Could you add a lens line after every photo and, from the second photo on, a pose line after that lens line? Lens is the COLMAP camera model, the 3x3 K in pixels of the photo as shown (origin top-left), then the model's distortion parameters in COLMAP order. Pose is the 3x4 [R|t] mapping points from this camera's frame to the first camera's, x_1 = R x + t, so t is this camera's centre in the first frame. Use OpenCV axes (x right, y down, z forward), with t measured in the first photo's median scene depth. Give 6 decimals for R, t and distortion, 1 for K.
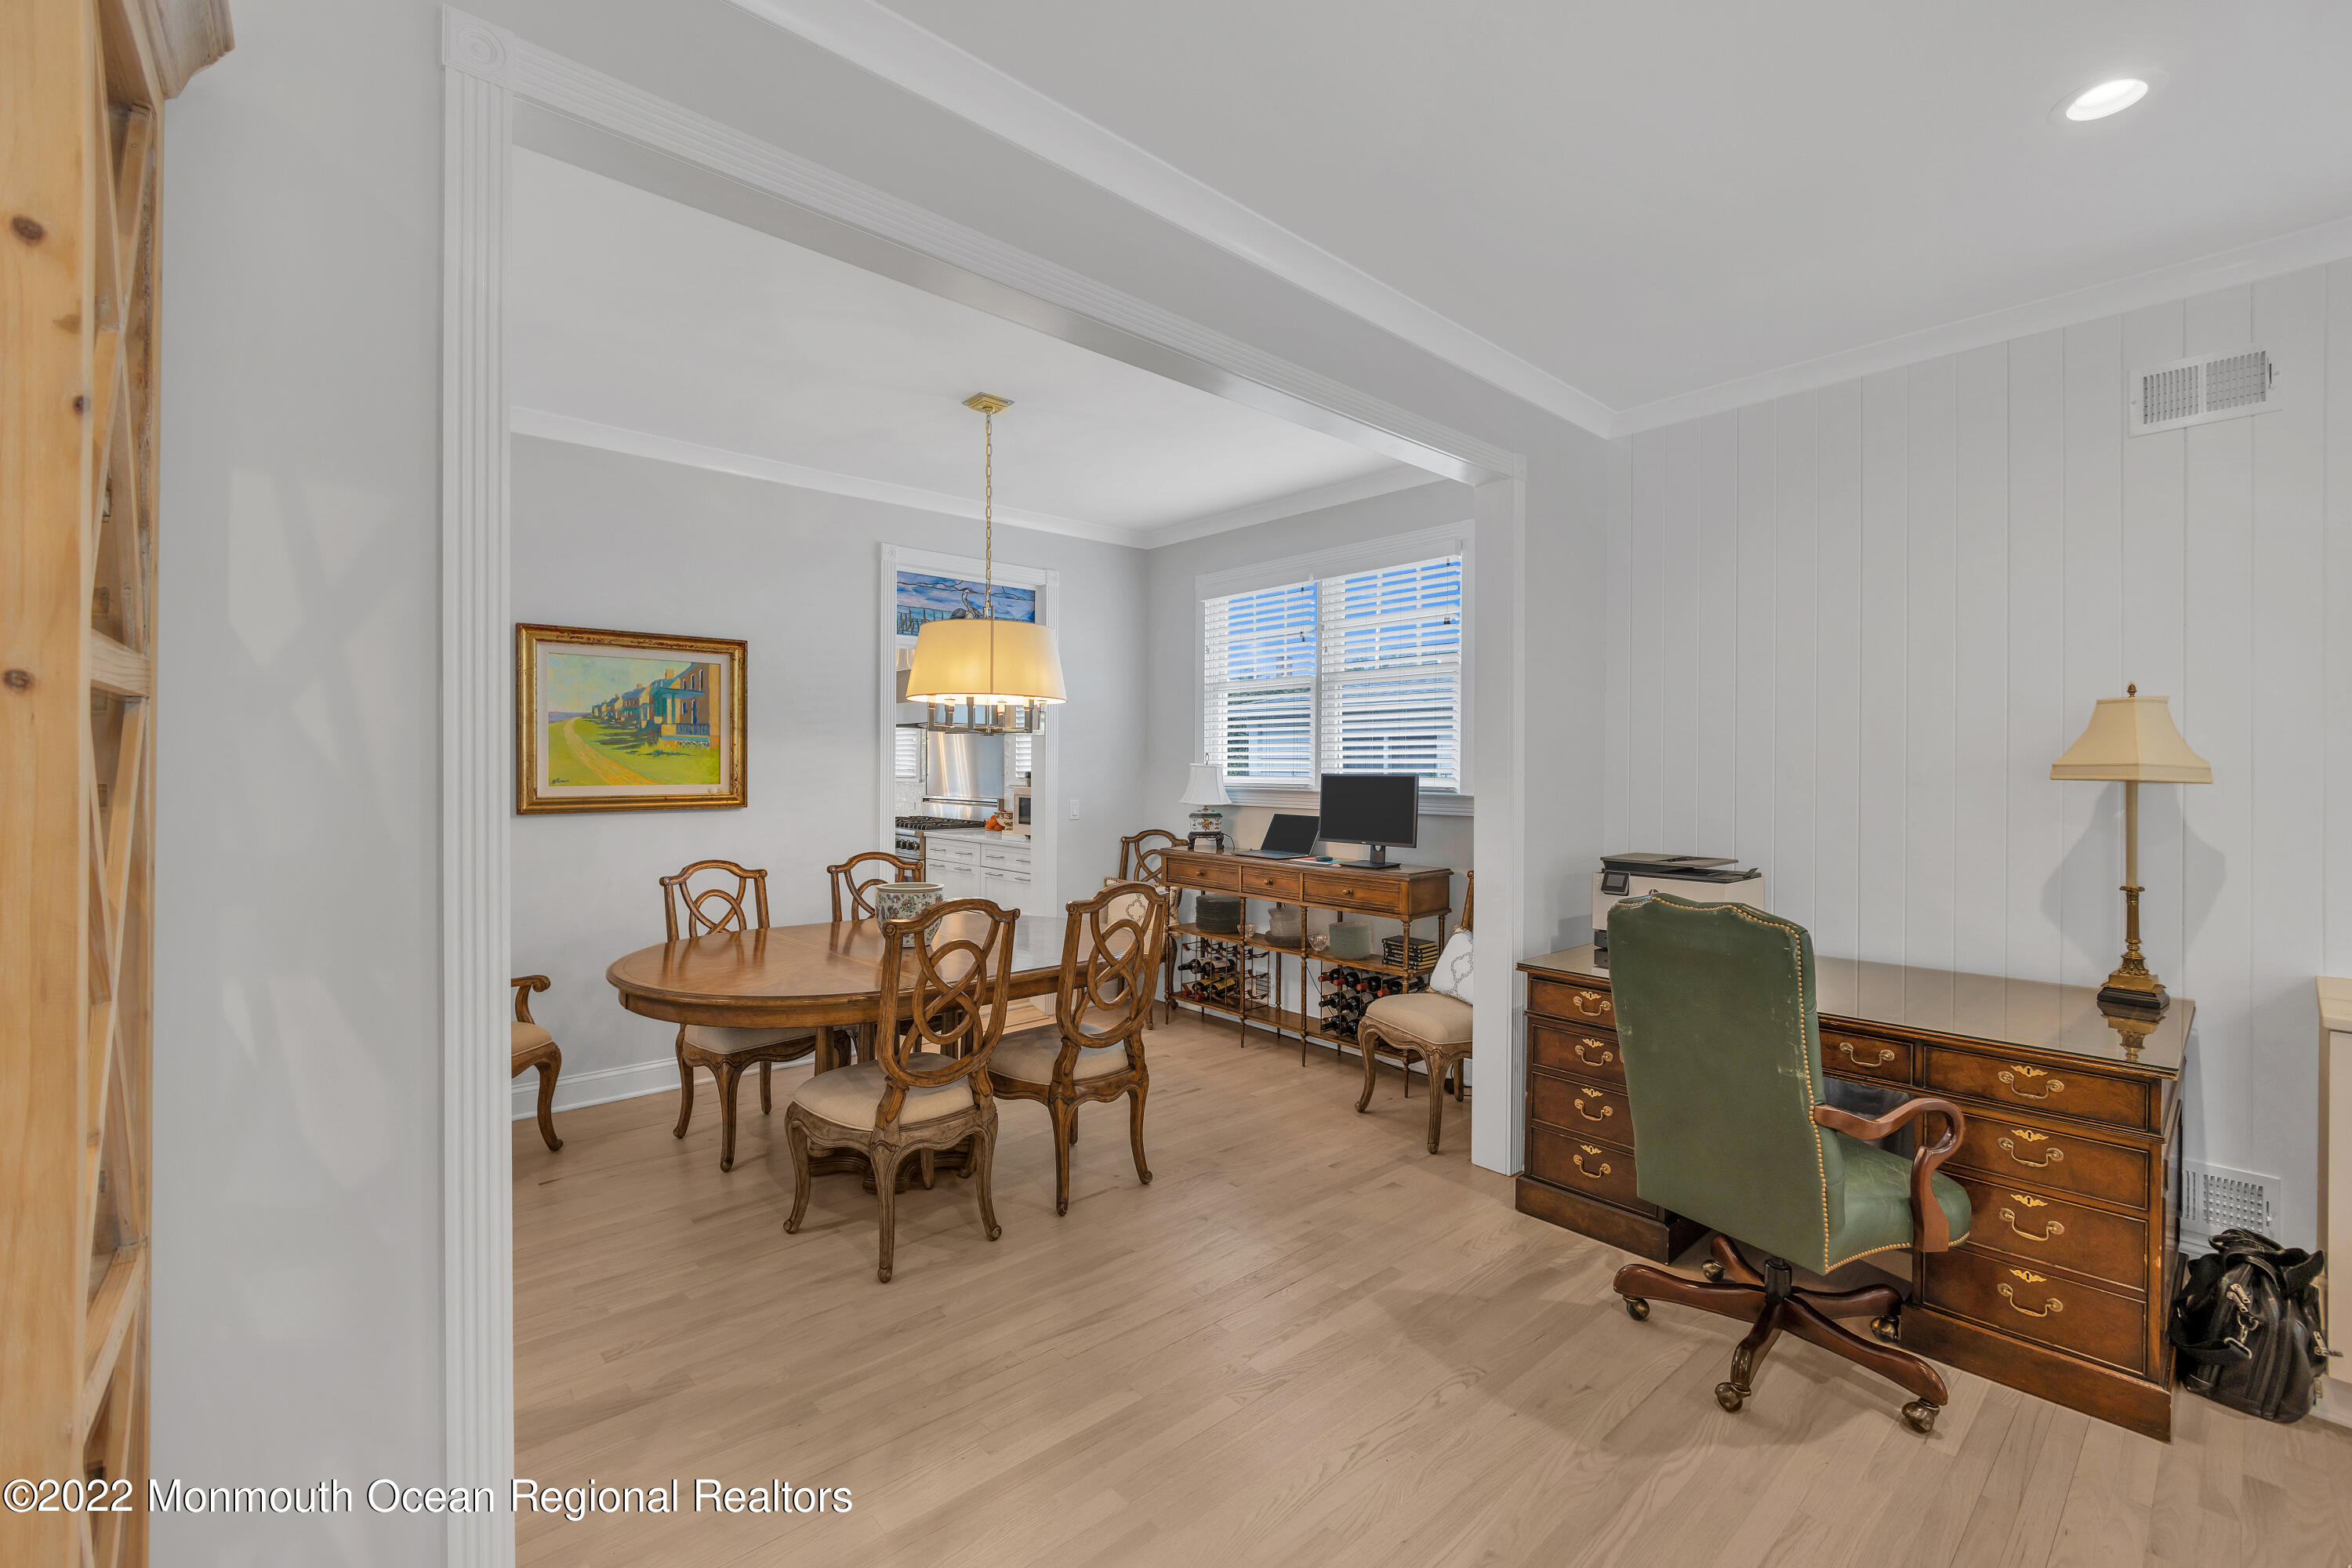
lens RADIAL K [[997.6, 0, 1177.6], [0, 997.6, 773.3], [0, 0, 1]] dist [-0.005165, 0.000257]
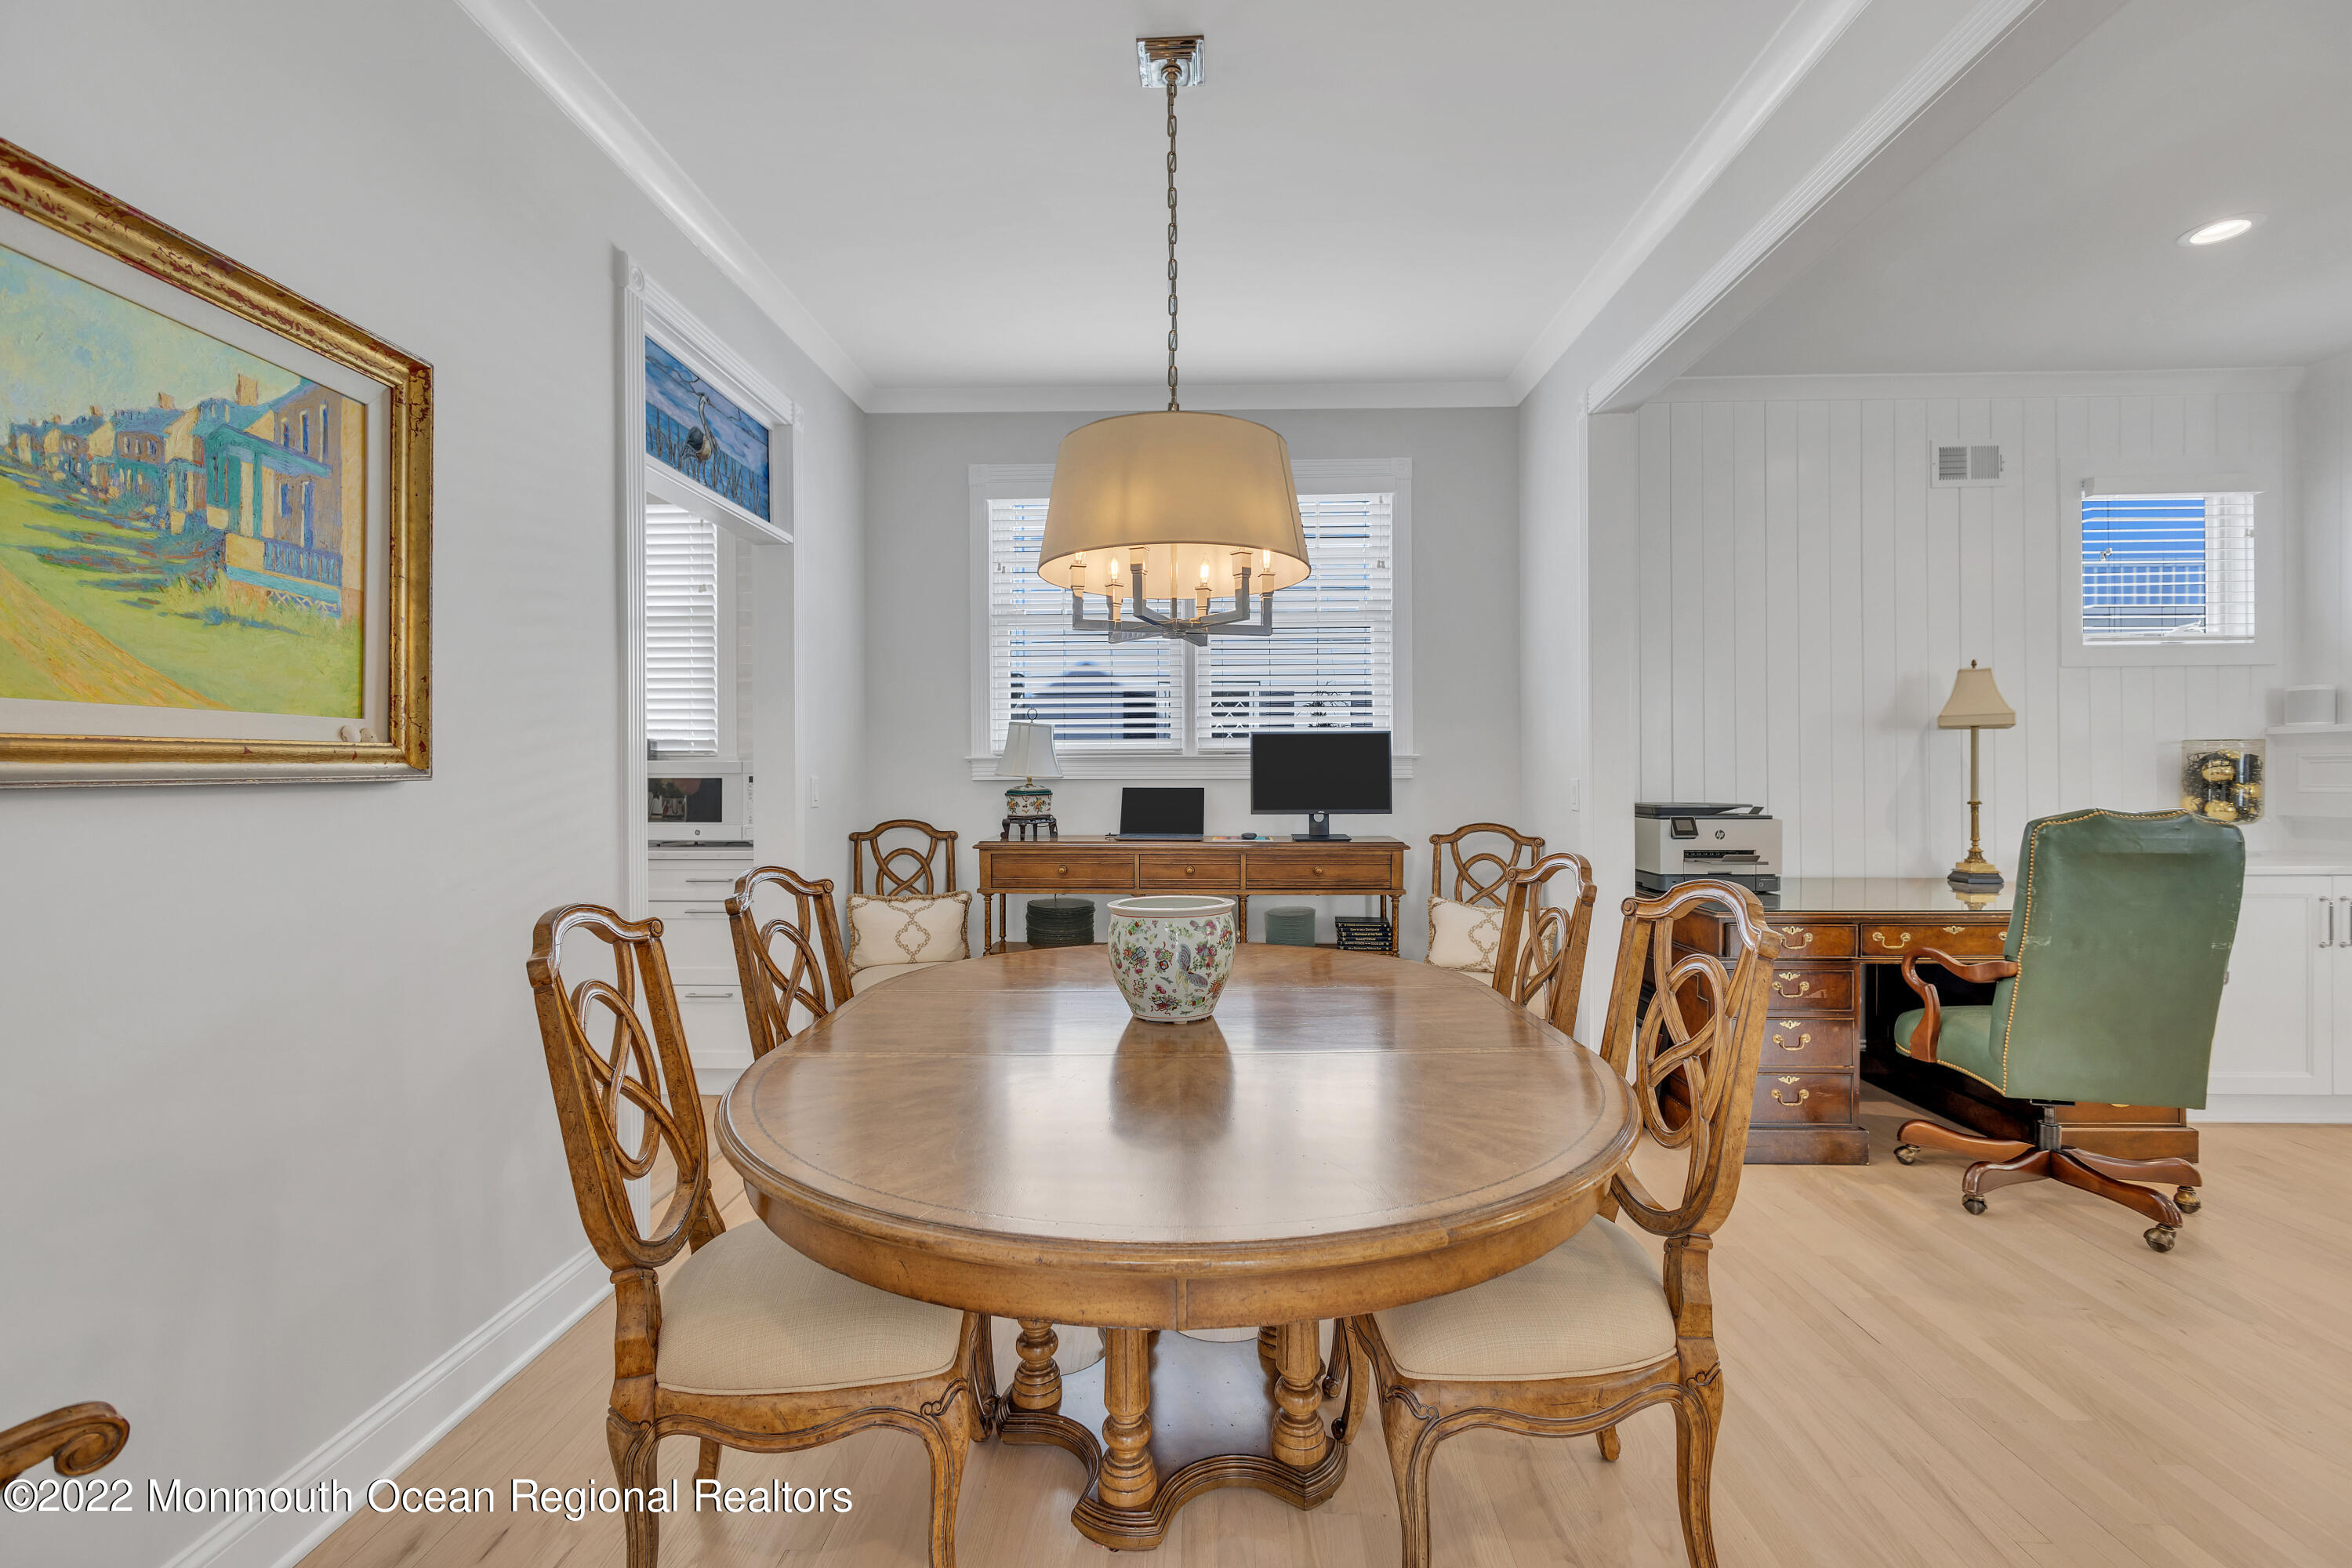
lens RADIAL K [[997.6, 0, 1179.7], [0, 997.6, 779.4], [0, 0, 1]] dist [-0.005165, 0.000257]
pose [[0.686805, -0.013142, 0.726723, -0.531769], [0.012959, 0.999899, 0.005835, 0.036600], [-0.726726, 0.005411, 0.686906, 0.521883]]
